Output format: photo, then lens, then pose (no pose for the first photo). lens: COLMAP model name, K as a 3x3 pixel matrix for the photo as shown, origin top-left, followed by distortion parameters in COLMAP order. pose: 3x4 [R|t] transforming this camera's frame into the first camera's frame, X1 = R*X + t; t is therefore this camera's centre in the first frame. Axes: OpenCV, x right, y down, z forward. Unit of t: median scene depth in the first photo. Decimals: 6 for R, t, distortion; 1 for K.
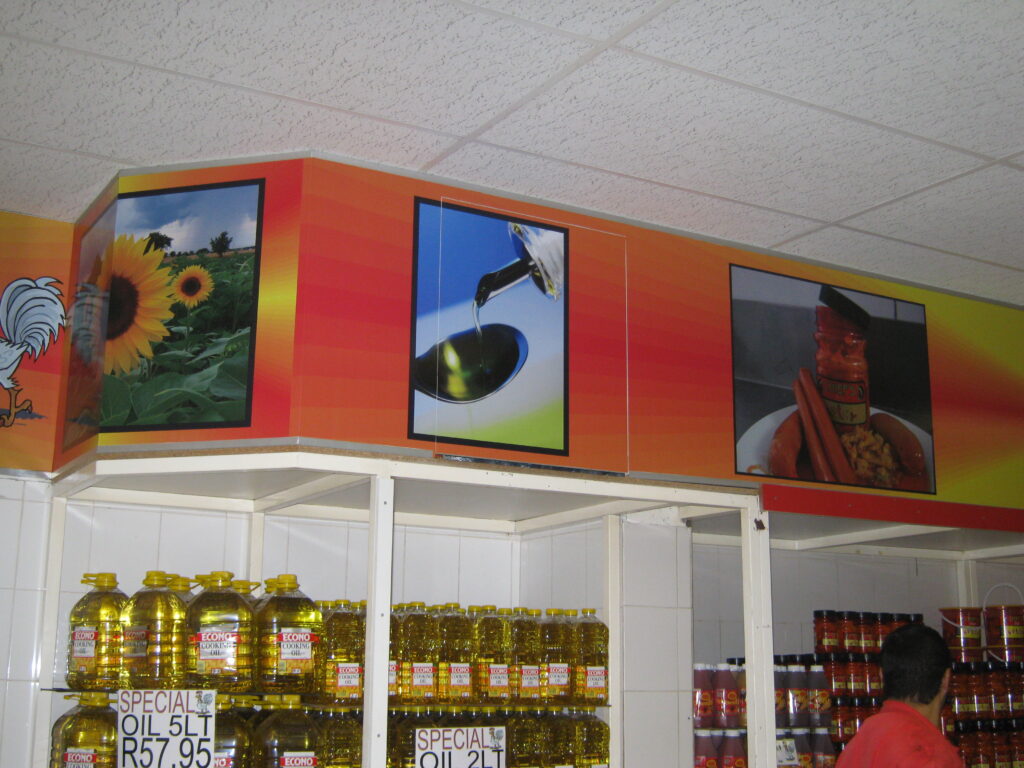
lens RADIAL K [[1289.1, 0, 517.0], [0, 1289.1, 372.8], [0, 0, 1]] dist [-0.063534, 0.000000]
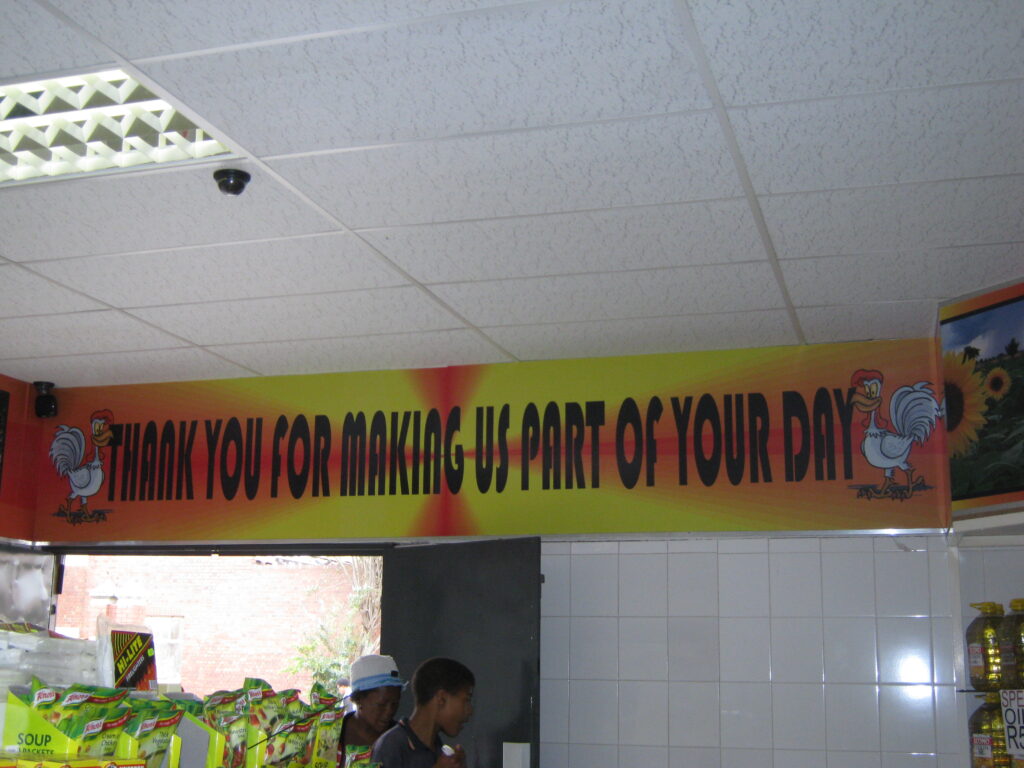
lens RADIAL K [[1289.1, 0, 505.4], [0, 1289.1, 386.2], [0, 0, 1]] dist [-0.063534, 0.000000]
pose [[0.686879, -0.164074, -0.708009, 0.327635], [0.156247, 0.984742, -0.076620, -0.043014], [0.709777, -0.057996, 0.702035, -0.281268]]
